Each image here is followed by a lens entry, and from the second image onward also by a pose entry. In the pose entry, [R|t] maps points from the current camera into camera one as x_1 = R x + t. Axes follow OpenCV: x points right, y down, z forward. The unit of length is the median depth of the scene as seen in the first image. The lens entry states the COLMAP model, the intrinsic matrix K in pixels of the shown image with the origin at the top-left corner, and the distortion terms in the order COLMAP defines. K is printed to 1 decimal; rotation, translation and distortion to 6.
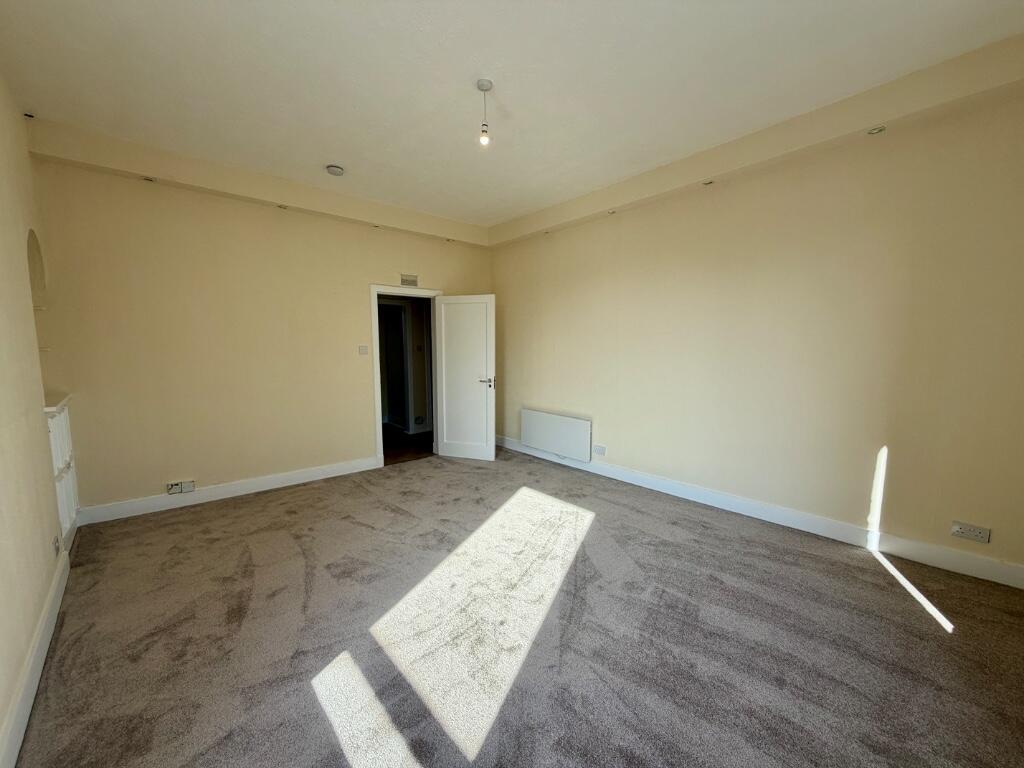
lens RADIAL K [[412.9, 0, 510.3], [0, 412.9, 387.0], [0, 0, 1]] dist [-0.001043, -0.000048]
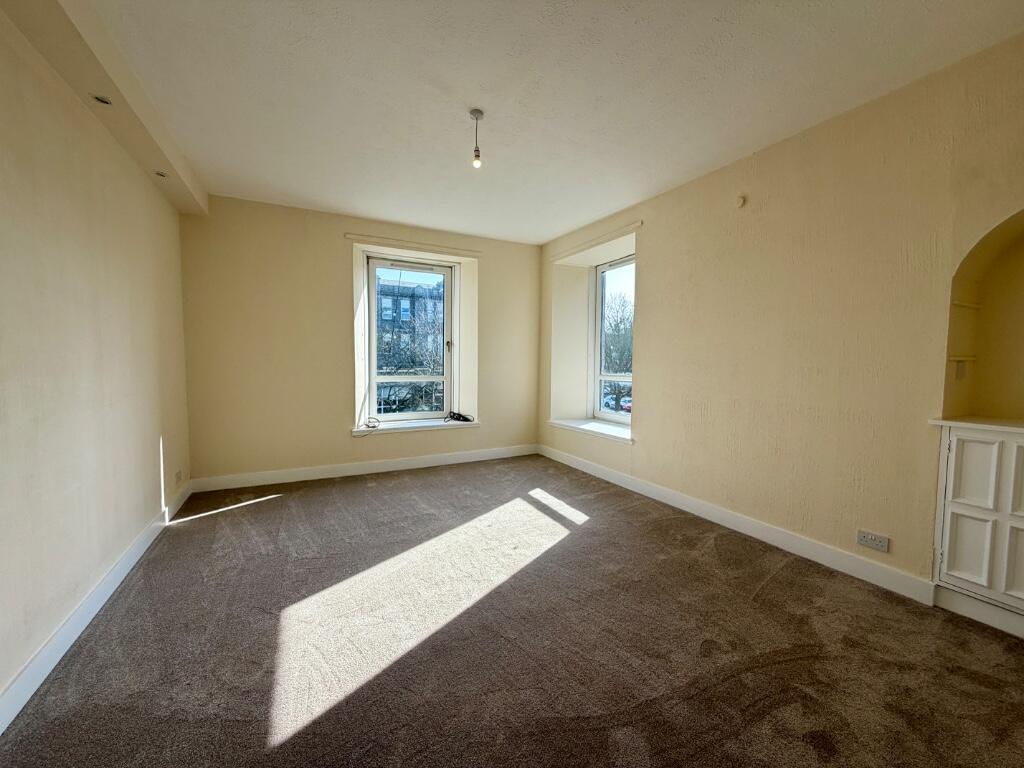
lens RADIAL K [[408.9, 0, 505.1], [0, 408.9, 382.0], [0, 0, 1]] dist [-0.000399, 0.000021]
pose [[-0.966454, -0.016974, 0.256278, -0.289769], [0.026467, 0.985920, 0.165111, -0.145272], [-0.255472, 0.166355, -0.952397, 1.459282]]
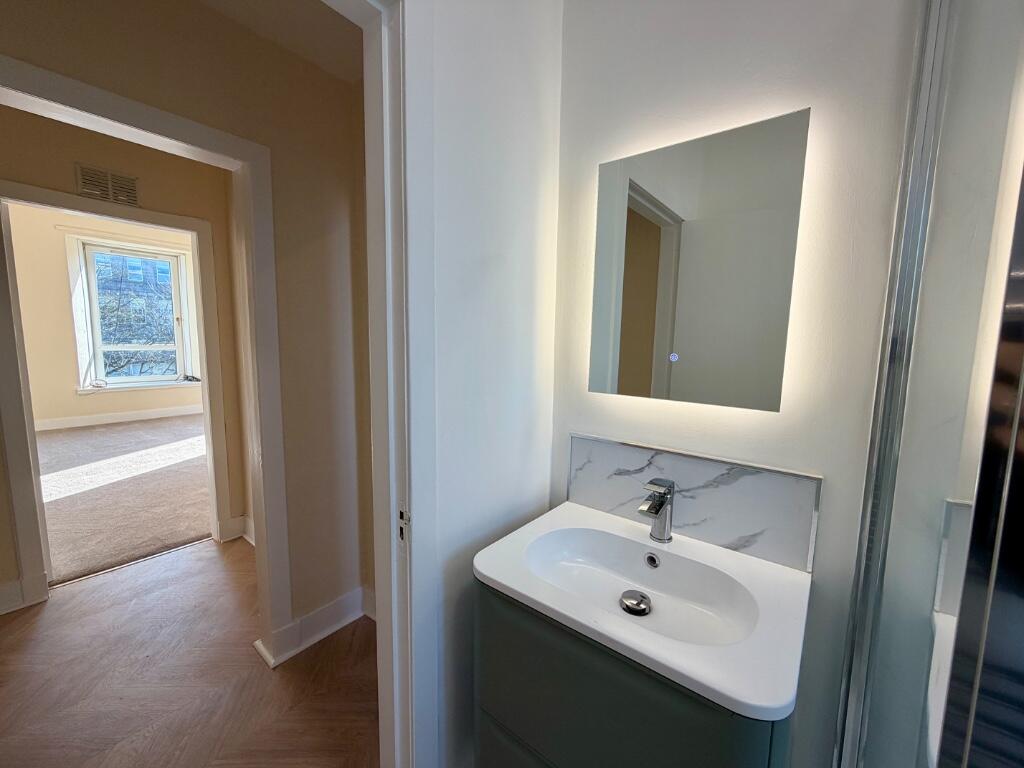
lens RADIAL K [[412.9, 0, 510.3], [0, 412.9, 387.0], [0, 0, 1]] dist [-0.001043, -0.000048]
pose [[-0.983308, 0.000491, -0.181947, -0.721599], [-0.041628, 0.972865, 0.227597, -0.212788], [0.177122, 0.231372, -0.956606, 2.025751]]
